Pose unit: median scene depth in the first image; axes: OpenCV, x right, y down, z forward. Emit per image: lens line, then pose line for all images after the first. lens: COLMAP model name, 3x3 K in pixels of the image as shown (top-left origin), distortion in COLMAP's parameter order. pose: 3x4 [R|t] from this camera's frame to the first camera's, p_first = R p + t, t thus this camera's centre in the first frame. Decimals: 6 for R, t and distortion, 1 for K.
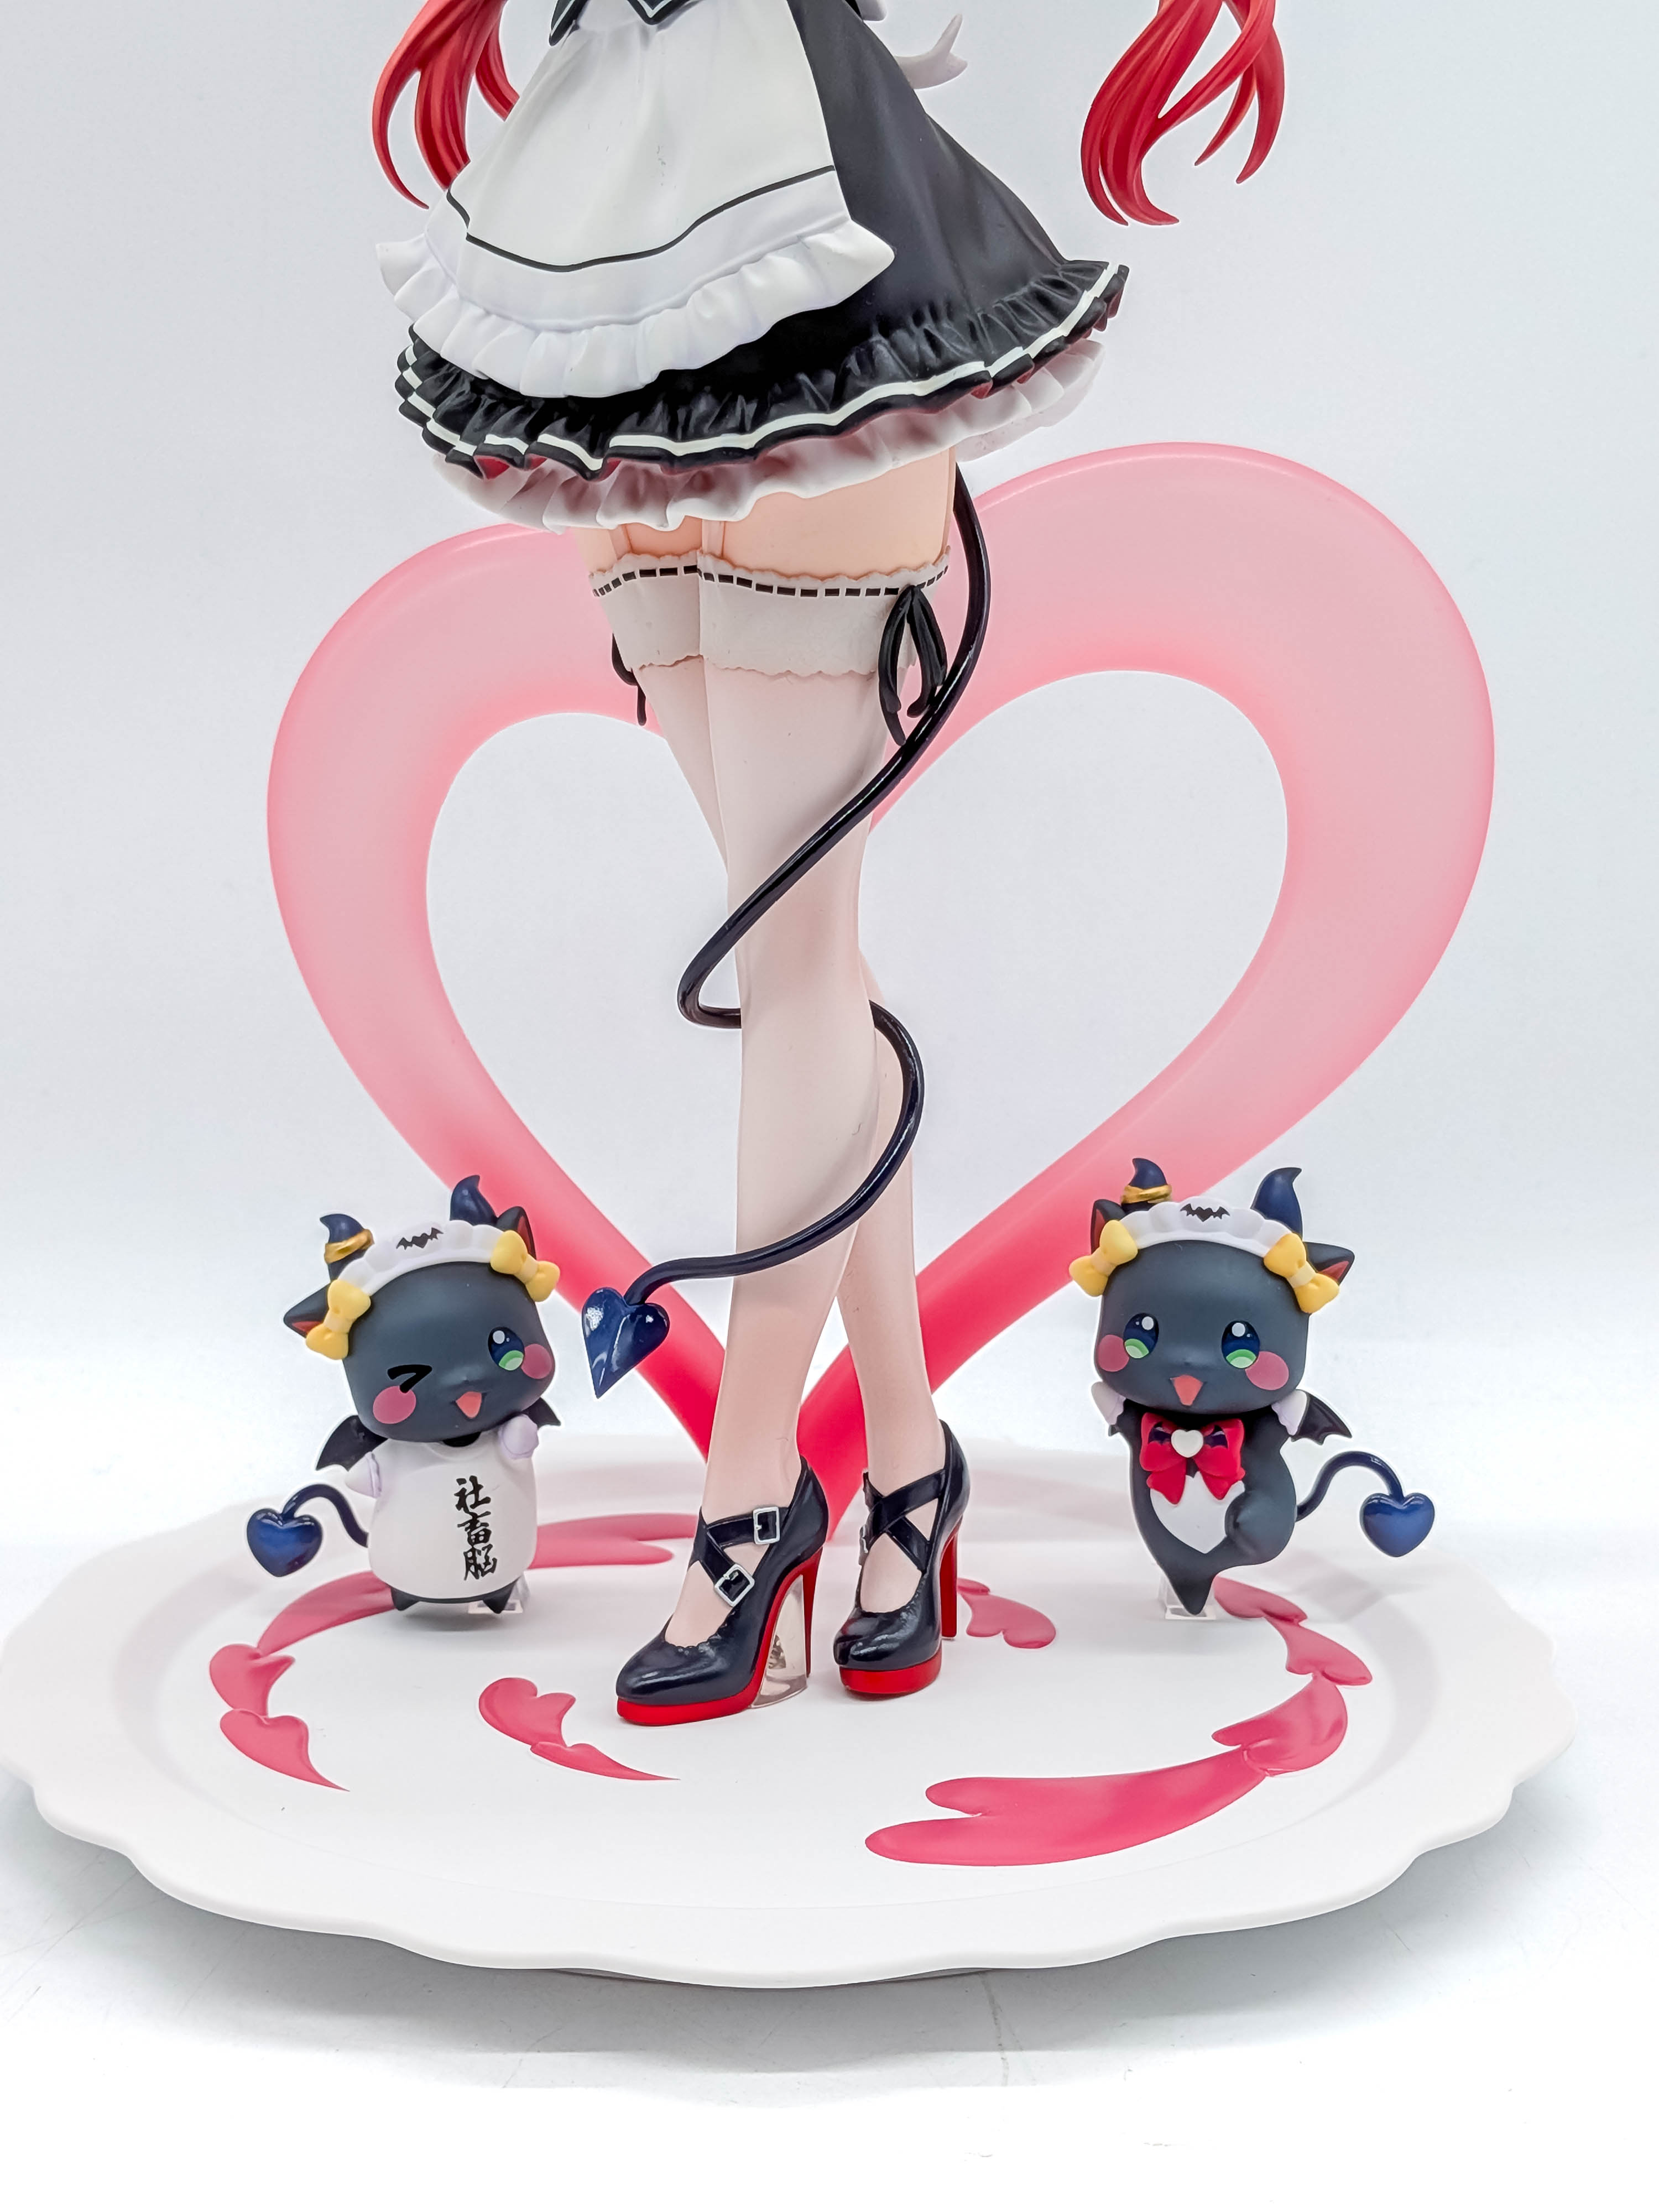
lens RADIAL K [[3252.4, 0, 829.5], [0, 3252.4, 1106.0], [0, 0, 1]] dist [0.127493, -0.359253]
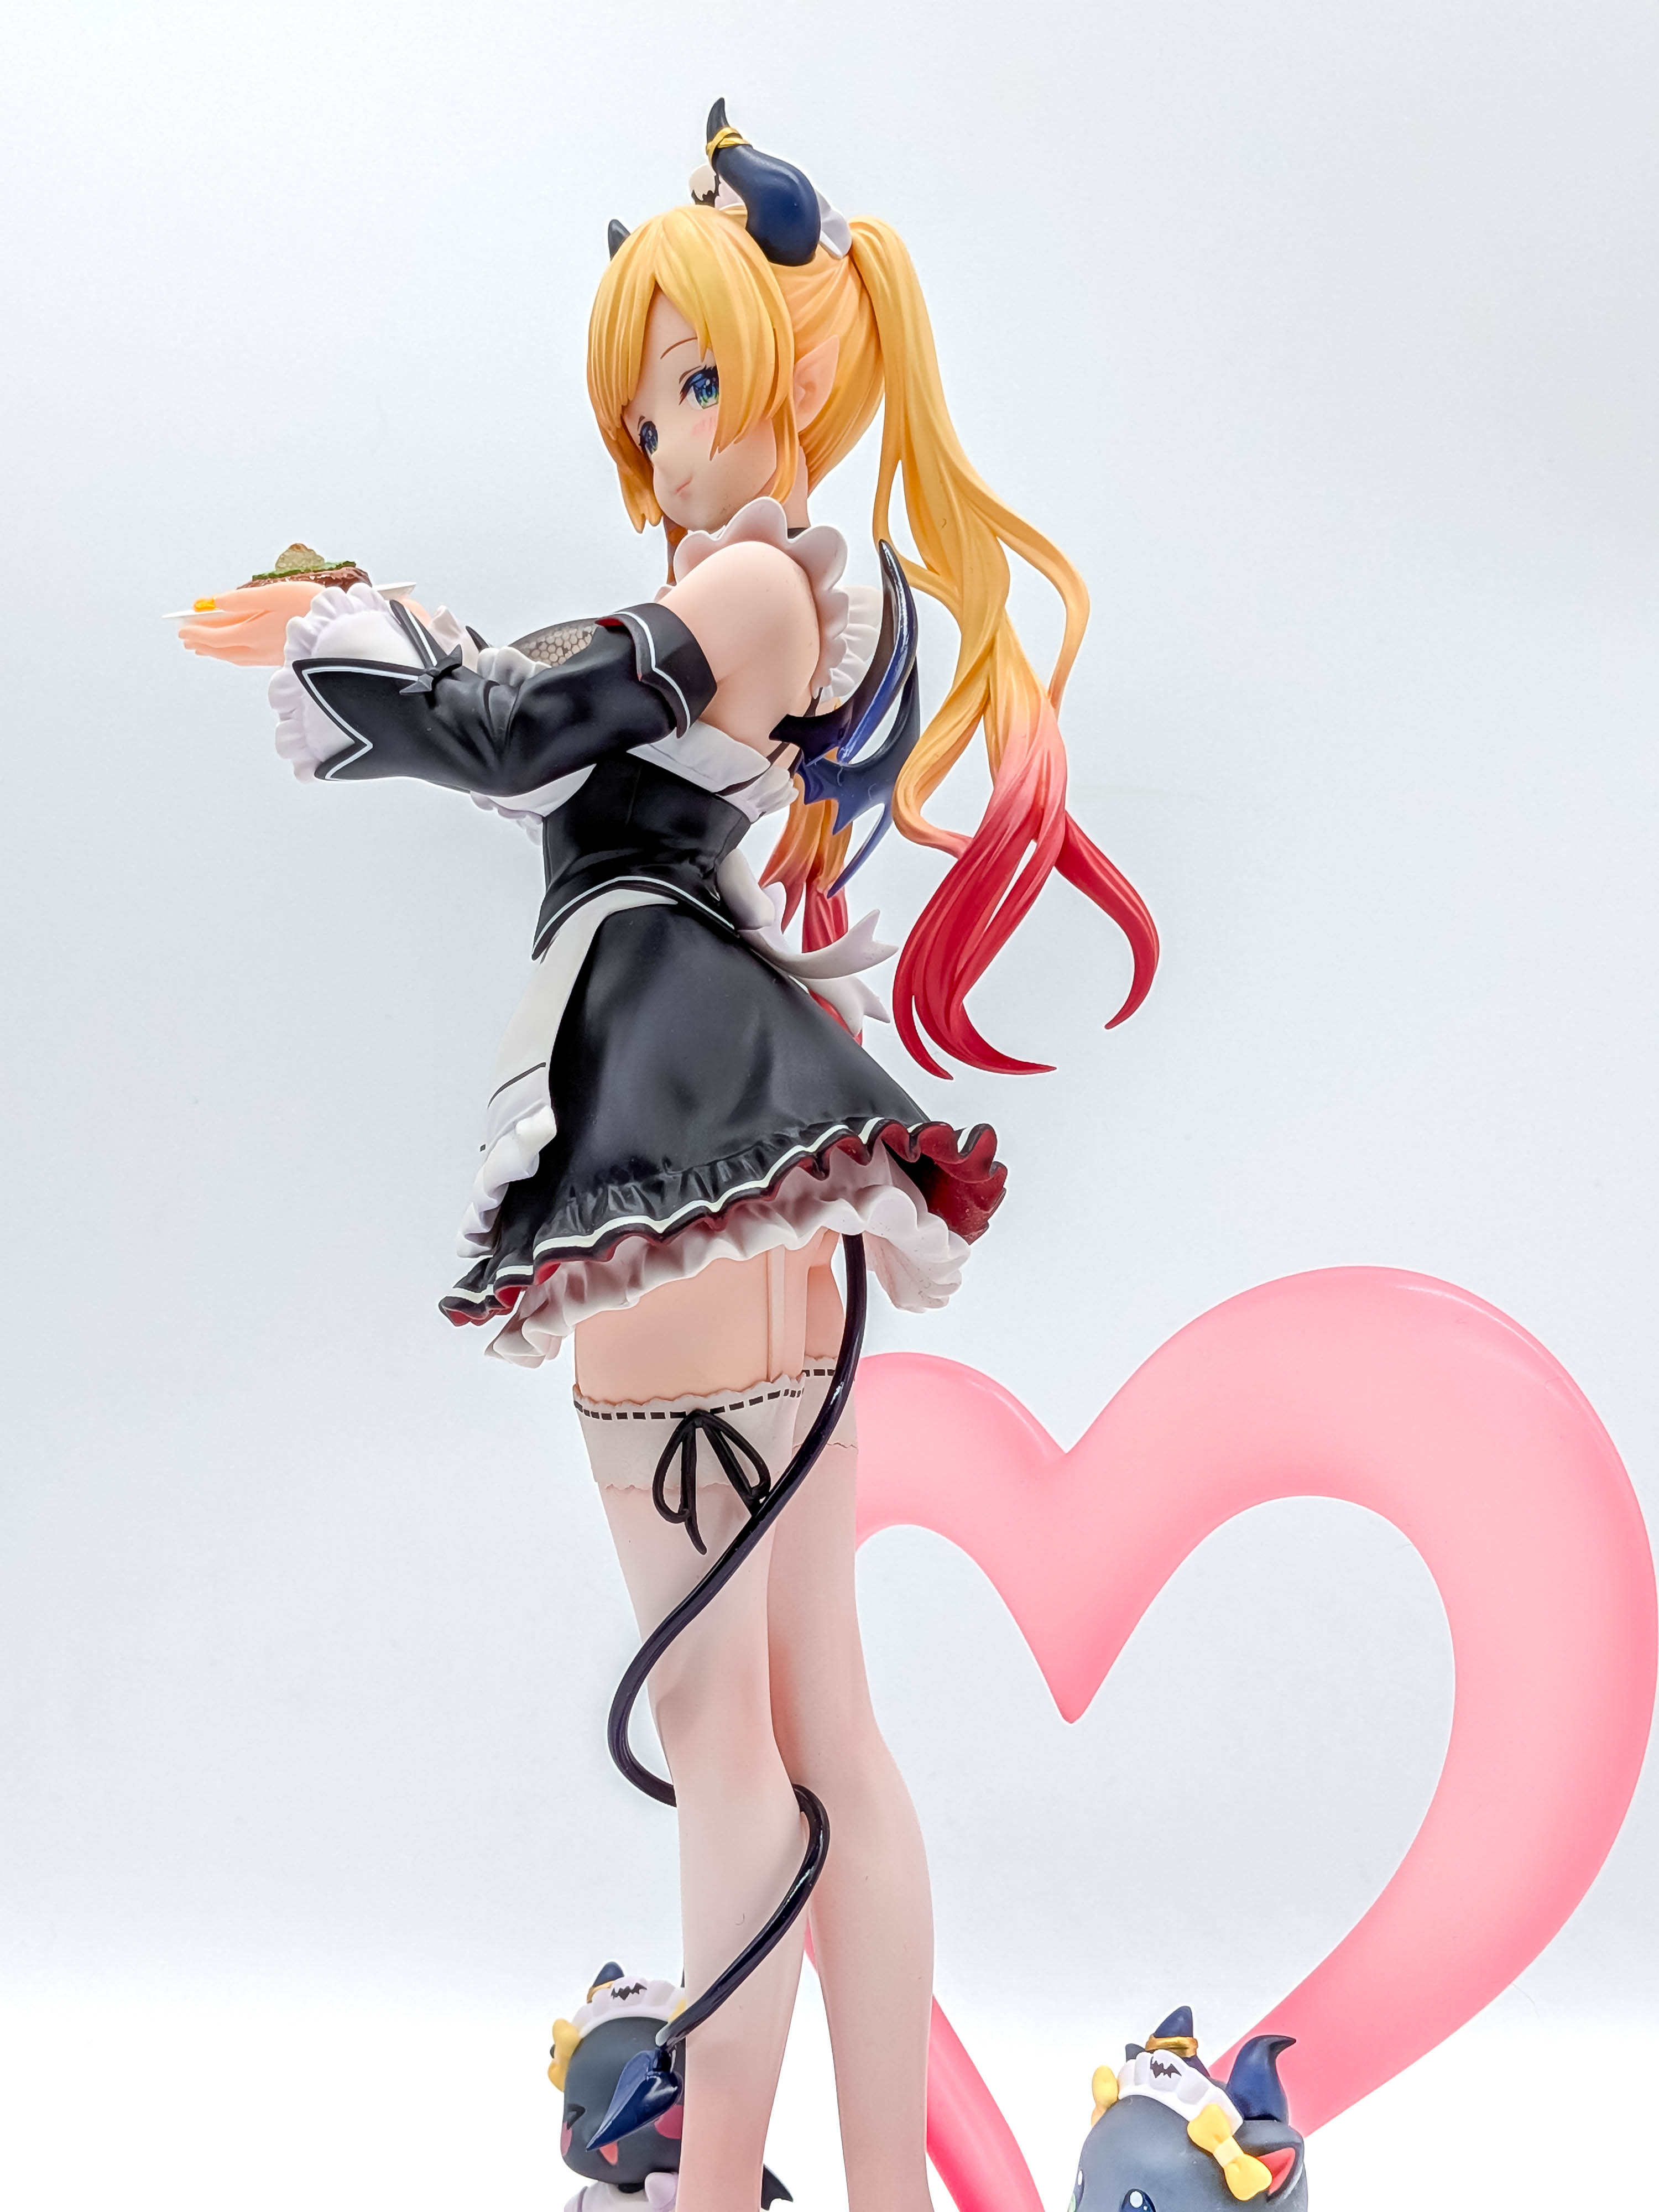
lens RADIAL K [[3252.4, 0, 829.5], [0, 3252.4, 1106.0], [0, 0, 1]] dist [0.127493, -0.359253]
pose [[0.688824, -0.069734, -0.721567, 0.772946], [-0.110552, 0.973616, -0.199627, -0.039271], [0.716450, 0.217278, 0.662940, 0.245855]]
